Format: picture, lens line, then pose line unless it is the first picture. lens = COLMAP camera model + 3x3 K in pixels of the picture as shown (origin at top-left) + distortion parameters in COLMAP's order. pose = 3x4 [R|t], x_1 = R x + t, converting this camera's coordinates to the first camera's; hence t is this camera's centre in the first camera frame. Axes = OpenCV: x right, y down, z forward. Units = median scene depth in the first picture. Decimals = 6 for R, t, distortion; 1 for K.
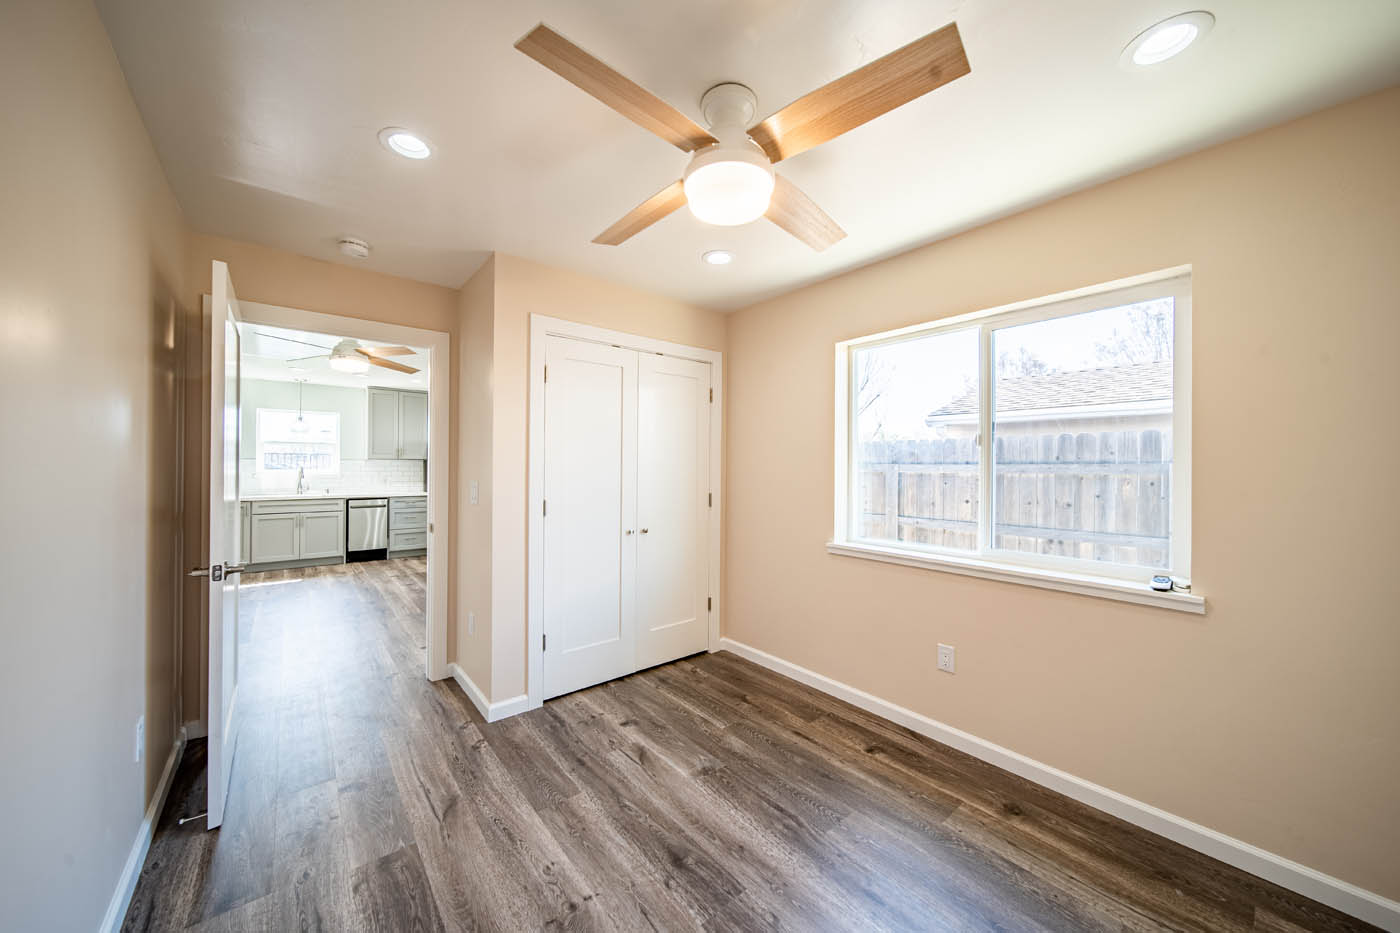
lens RADIAL K [[503.9, 0, 707.2], [0, 503.9, 460.9], [0, 0, 1]] dist [0.001129, -0.001417]
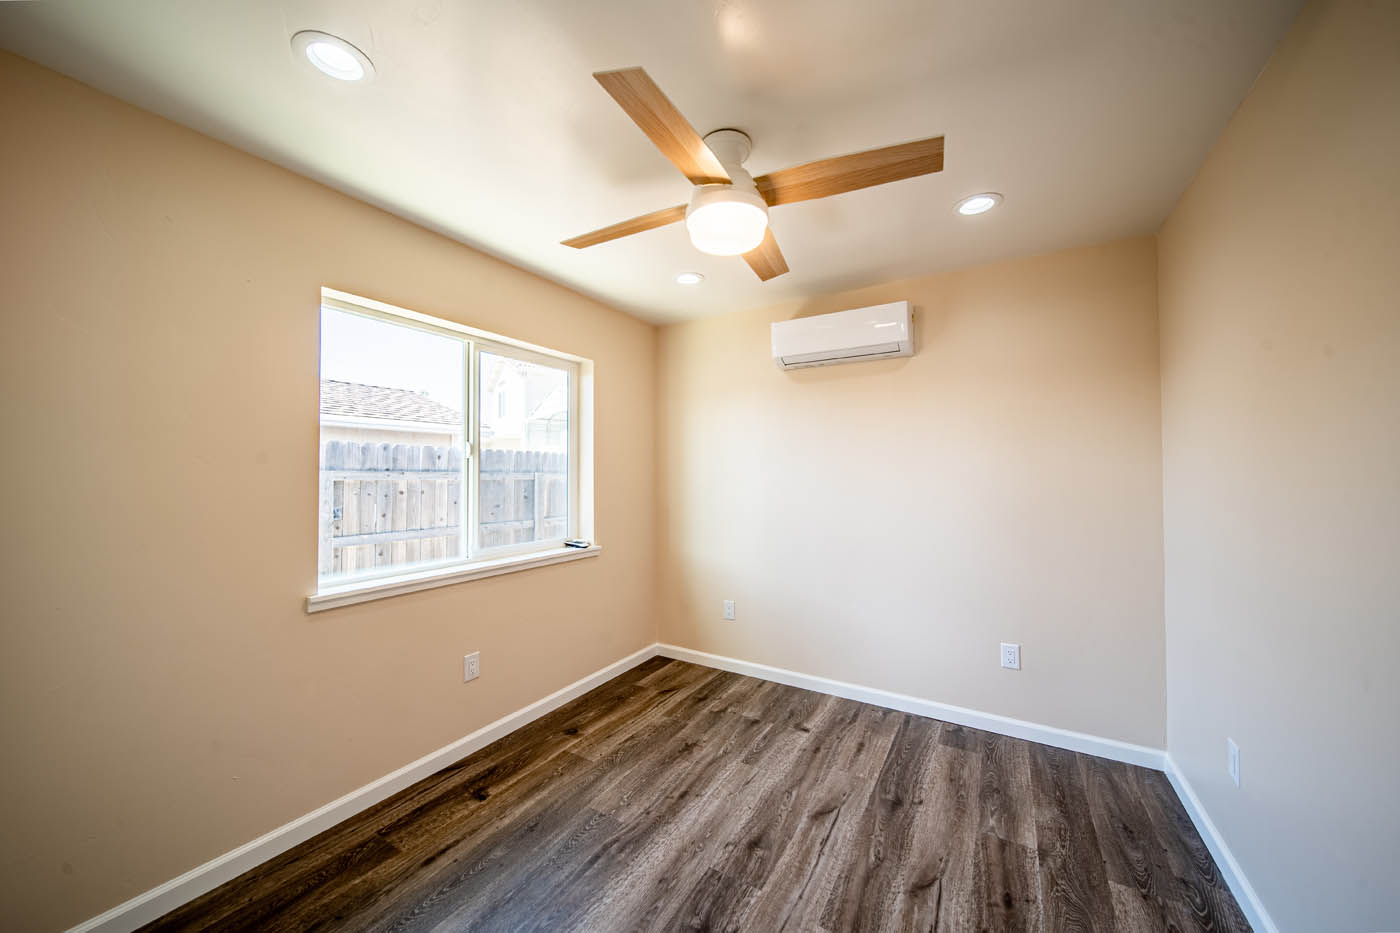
lens RADIAL K [[503.9, 0, 693.5], [0, 503.9, 461.2], [0, 0, 1]] dist [0.001129, -0.001417]
pose [[-0.323597, 0.017584, 0.946032, -0.718367], [-0.011445, 0.999681, -0.022496, 0.001587], [-0.946126, -0.018107, -0.323293, 1.056324]]
